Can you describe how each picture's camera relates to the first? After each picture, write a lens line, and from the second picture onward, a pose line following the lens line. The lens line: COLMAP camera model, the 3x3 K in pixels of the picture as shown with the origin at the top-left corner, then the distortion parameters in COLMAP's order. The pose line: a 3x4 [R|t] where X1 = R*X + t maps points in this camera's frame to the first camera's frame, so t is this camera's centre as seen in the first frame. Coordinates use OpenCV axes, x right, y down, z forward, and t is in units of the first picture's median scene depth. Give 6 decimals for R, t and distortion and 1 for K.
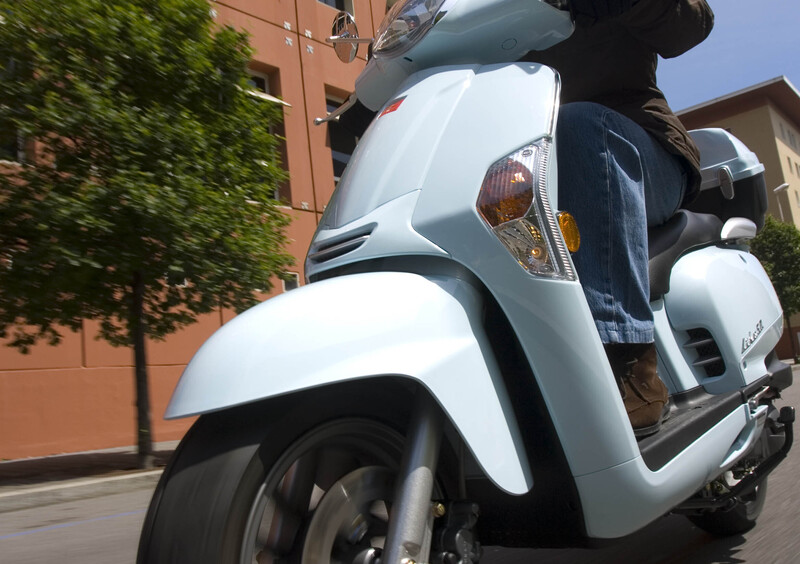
lens RADIAL K [[710.3, 0, 400.0], [0, 710.3, 282.0], [0, 0, 1]] dist [-0.059130, -0.003247]
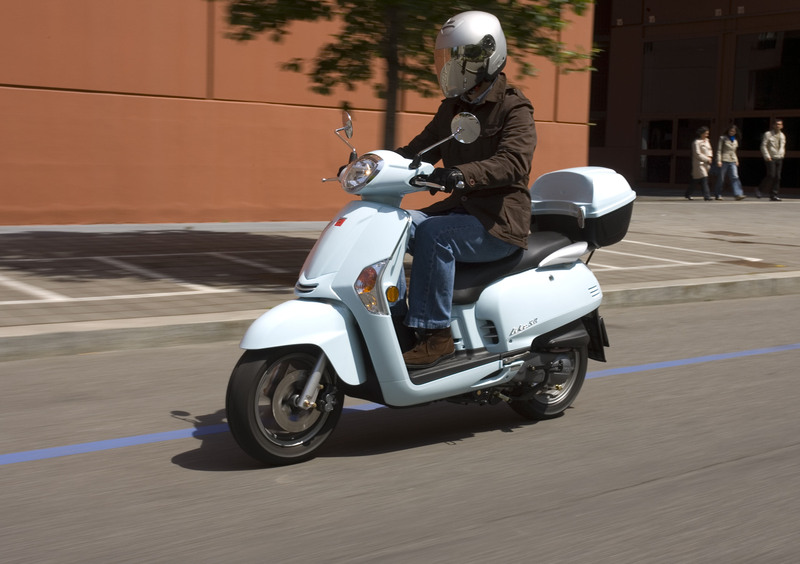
lens RADIAL K [[1226.9, 0, 400.0], [0, 1226.9, 282.0], [0, 0, 1]] dist [0.029140, 0.021439]
pose [[0.975850, 0.174949, -0.130802, 0.890542], [-0.127114, 0.941772, 0.311300, -1.602774], [0.177648, -0.287156, 0.941267, -3.401309]]
